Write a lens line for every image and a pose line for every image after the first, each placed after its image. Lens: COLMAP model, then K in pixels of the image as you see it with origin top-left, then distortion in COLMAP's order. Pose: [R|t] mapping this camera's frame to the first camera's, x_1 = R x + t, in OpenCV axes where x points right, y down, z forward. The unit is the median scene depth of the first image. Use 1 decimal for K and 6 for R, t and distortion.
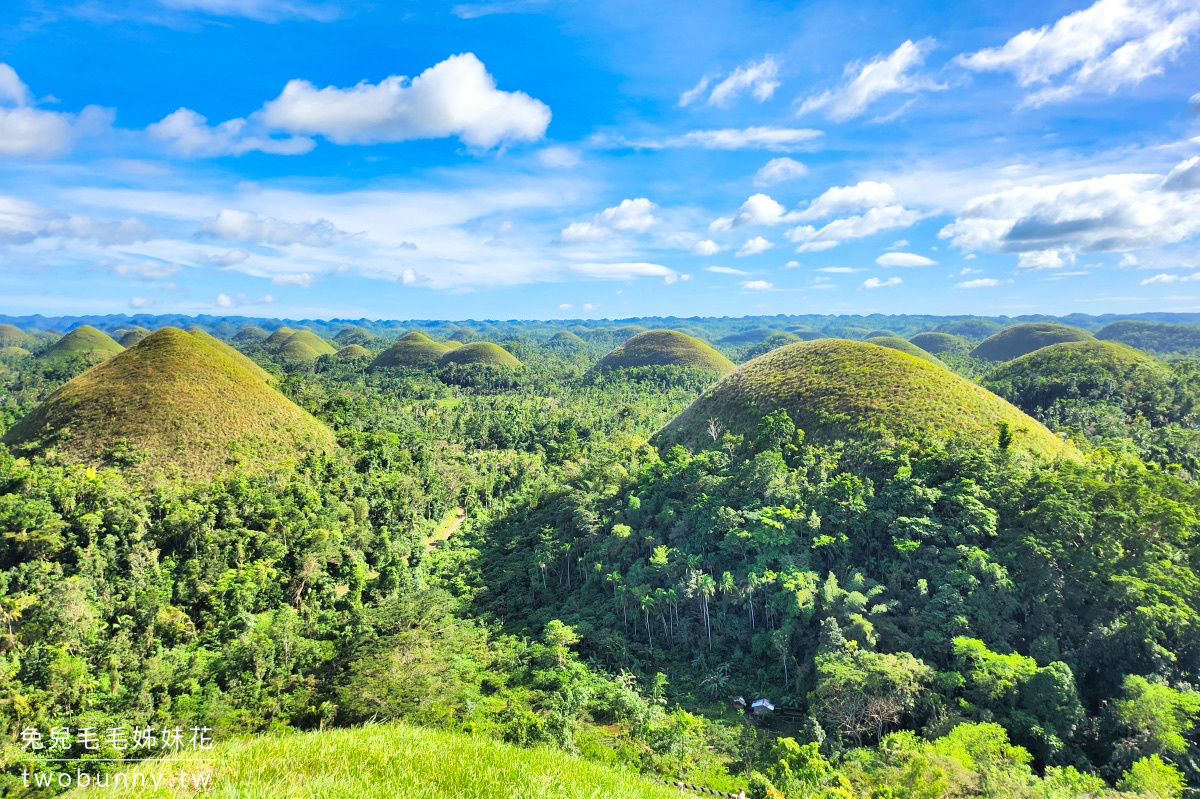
lens RADIAL K [[775.2, 0, 557.6], [0, 775.2, 433.6], [0, 0, 1]] dist [0.071658, -0.079915]
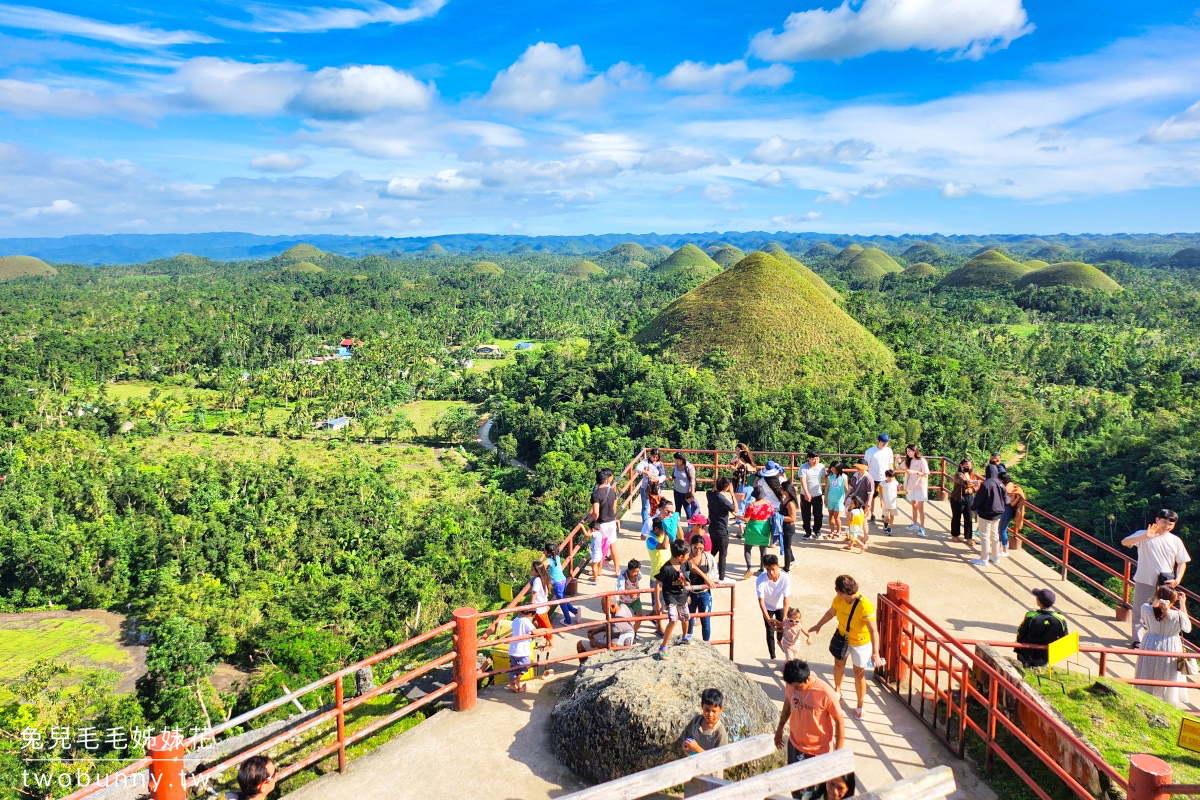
lens RADIAL K [[812.0, 0, 612.4], [0, 812.0, 375.6], [0, 0, 1]] dist [0.068437, -0.064582]
pose [[0.818053, 0.095351, -0.567183, 0.029530], [-0.073642, 0.995410, 0.061128, -0.011773], [0.570408, -0.008238, 0.821320, -0.115469]]
